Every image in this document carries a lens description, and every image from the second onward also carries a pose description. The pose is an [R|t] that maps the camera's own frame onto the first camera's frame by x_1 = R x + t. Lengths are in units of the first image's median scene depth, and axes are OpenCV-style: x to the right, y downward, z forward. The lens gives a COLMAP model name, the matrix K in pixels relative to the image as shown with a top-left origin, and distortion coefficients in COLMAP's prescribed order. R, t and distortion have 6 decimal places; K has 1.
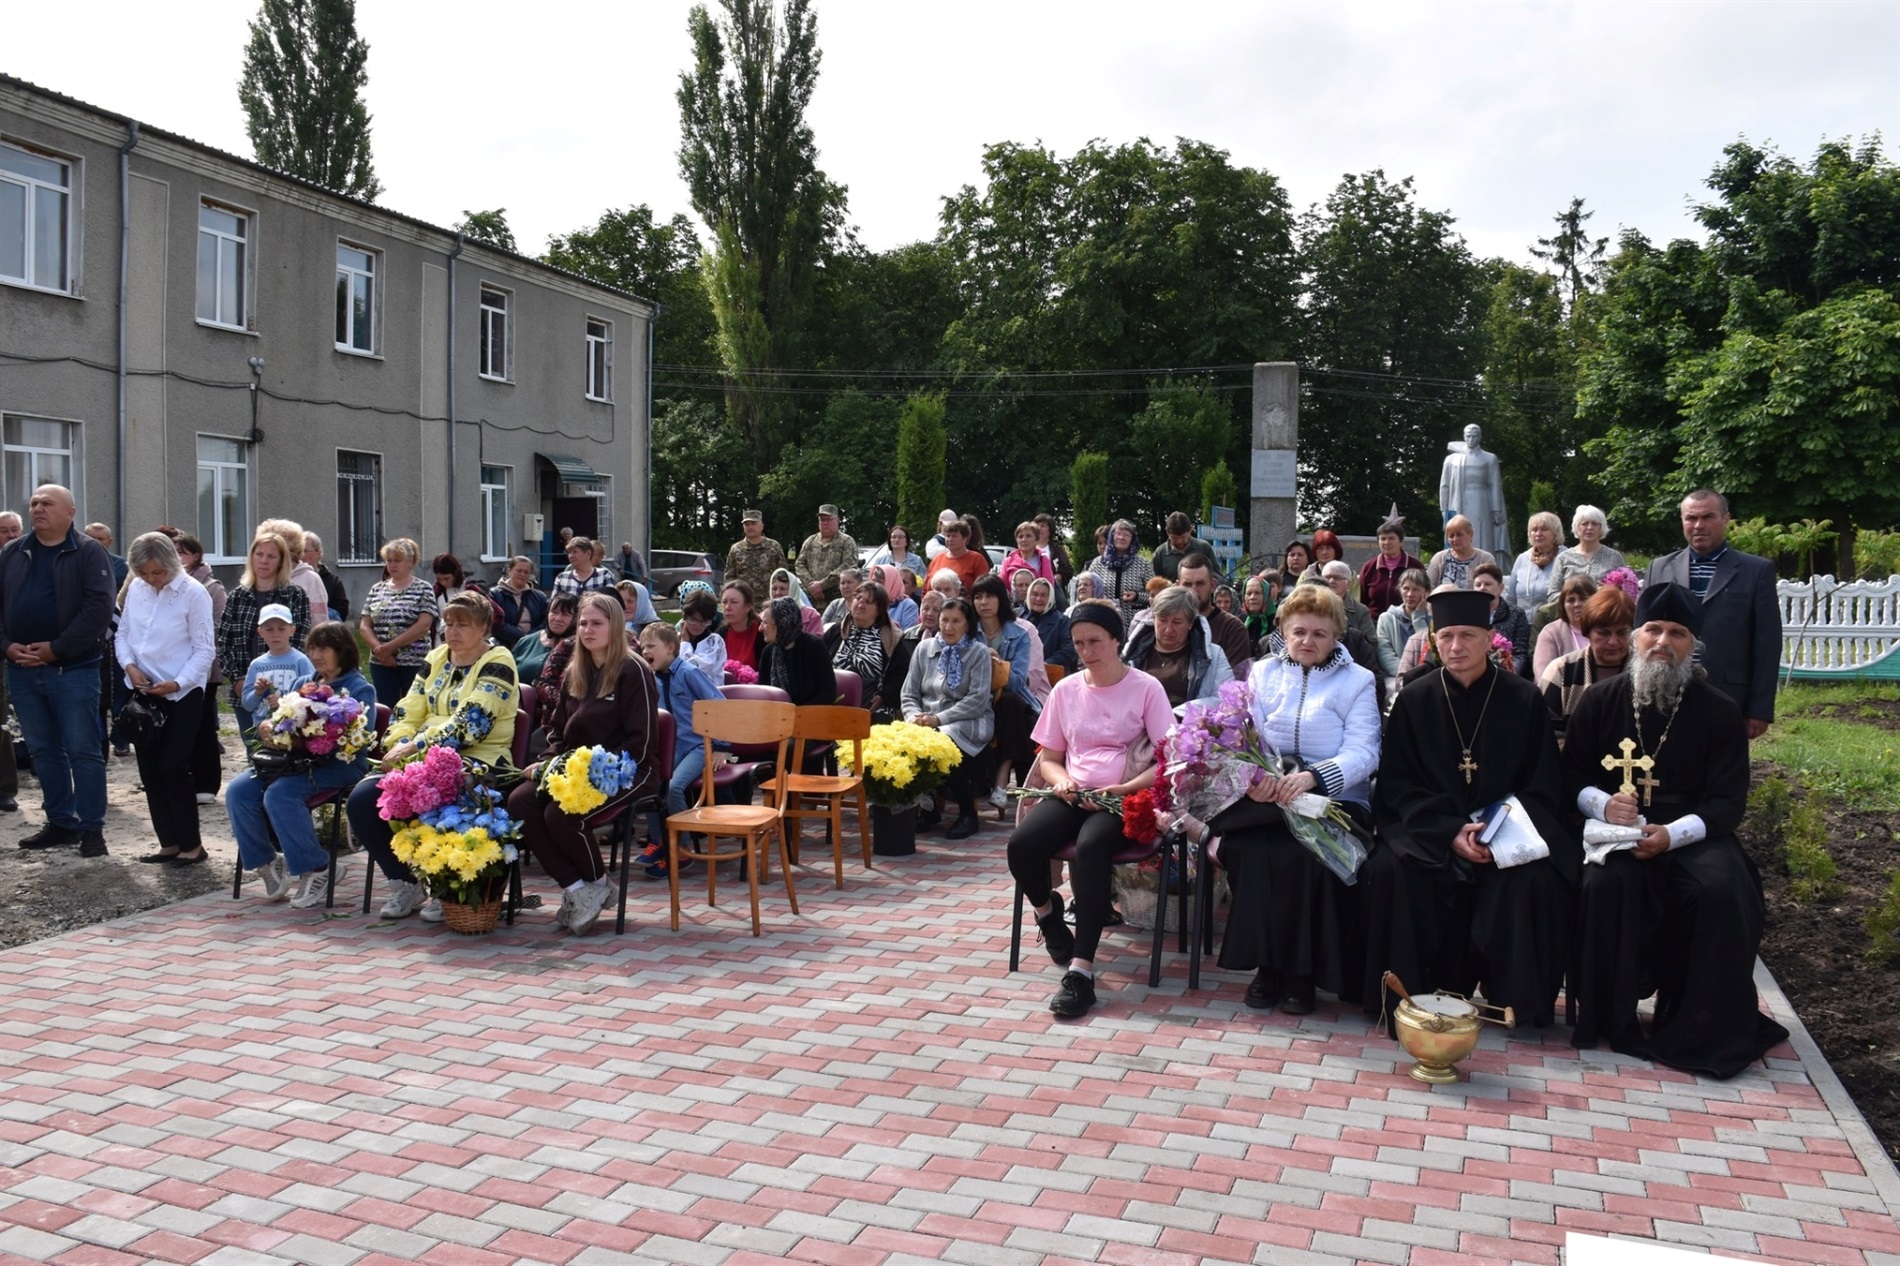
lens RADIAL K [[1485.4, 0, 938.1], [0, 1485.4, 644.2], [0, 0, 1]] dist [-0.151945, 0.109281]
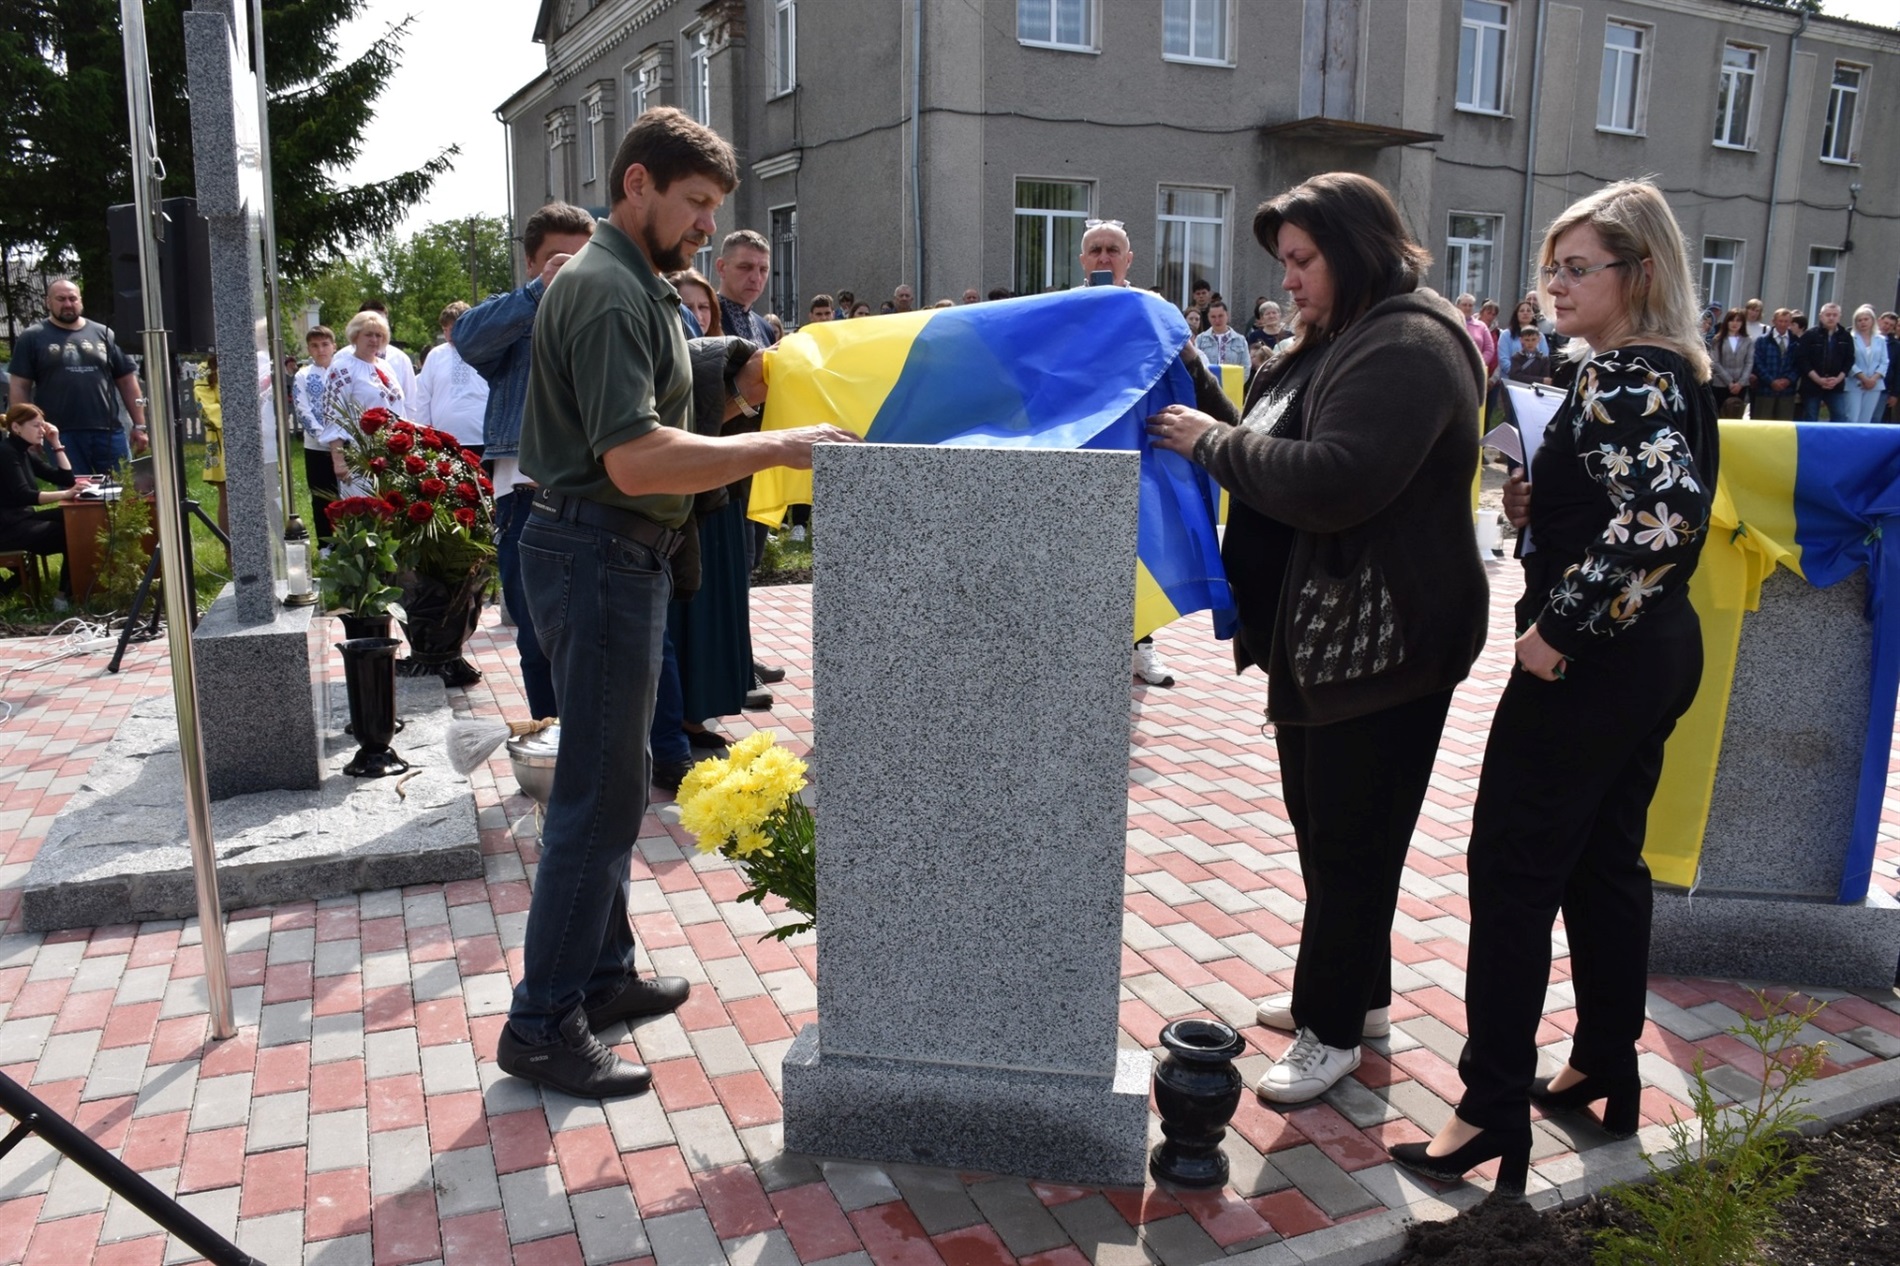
lens RADIAL K [[1477.1, 0, 939.4], [0, 1477.1, 644.9], [0, 0, 1]] dist [-0.154812, 0.109148]
pose [[0.678526, 0.157149, -0.717570, -0.052748], [-0.050758, 0.984544, 0.167620, 0.031856], [0.732821, -0.077312, 0.676015, -0.397043]]
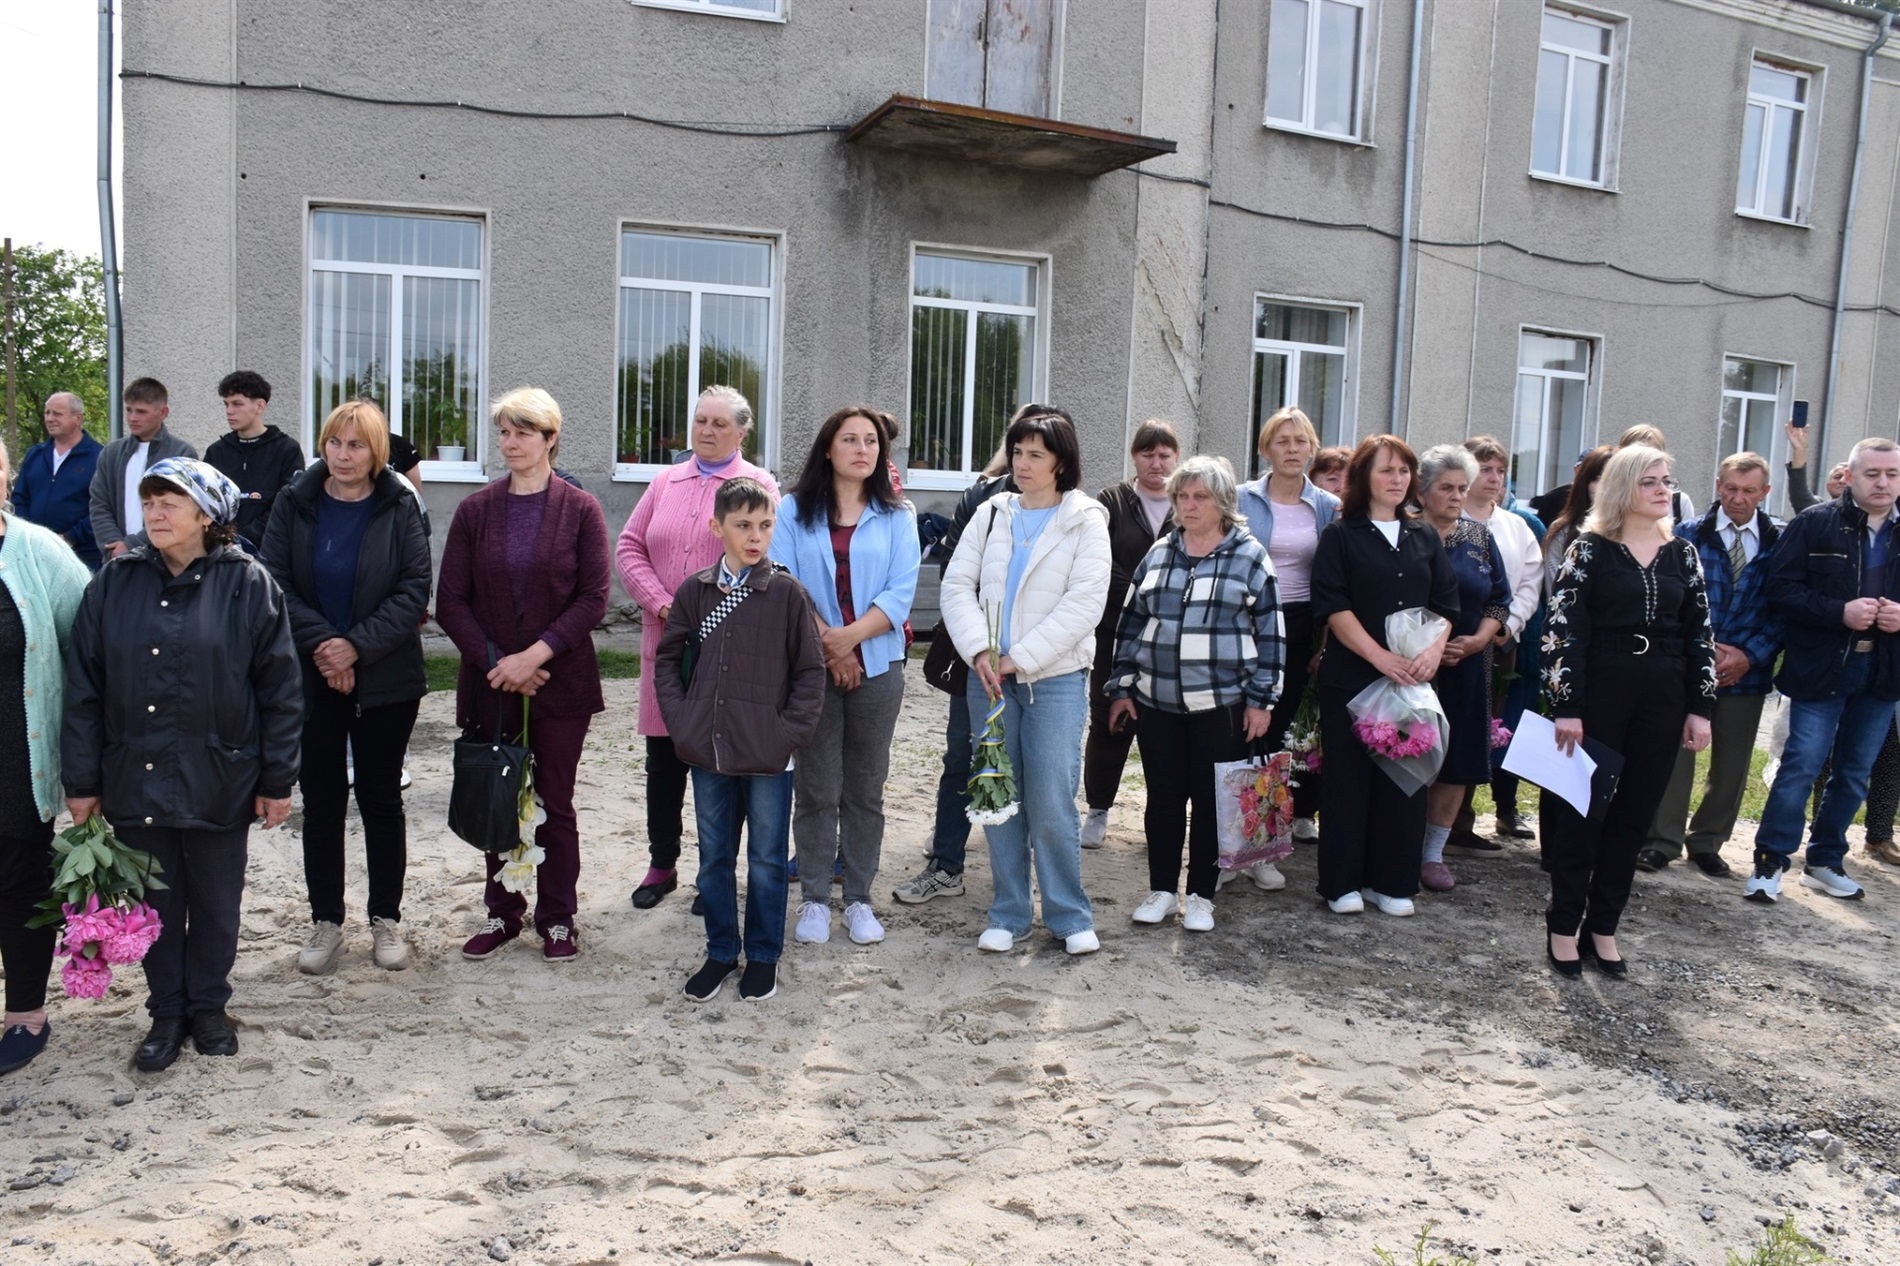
lens RADIAL K [[1478.7, 0, 938.0], [0, 1478.7, 646.8], [0, 0, 1]] dist [-0.155064, 0.108685]
pose [[0.618342, 0.111386, -0.777976, -0.154058], [-0.084731, 0.993584, 0.074911, 0.000686], [0.781328, 0.019598, 0.623812, 0.012661]]
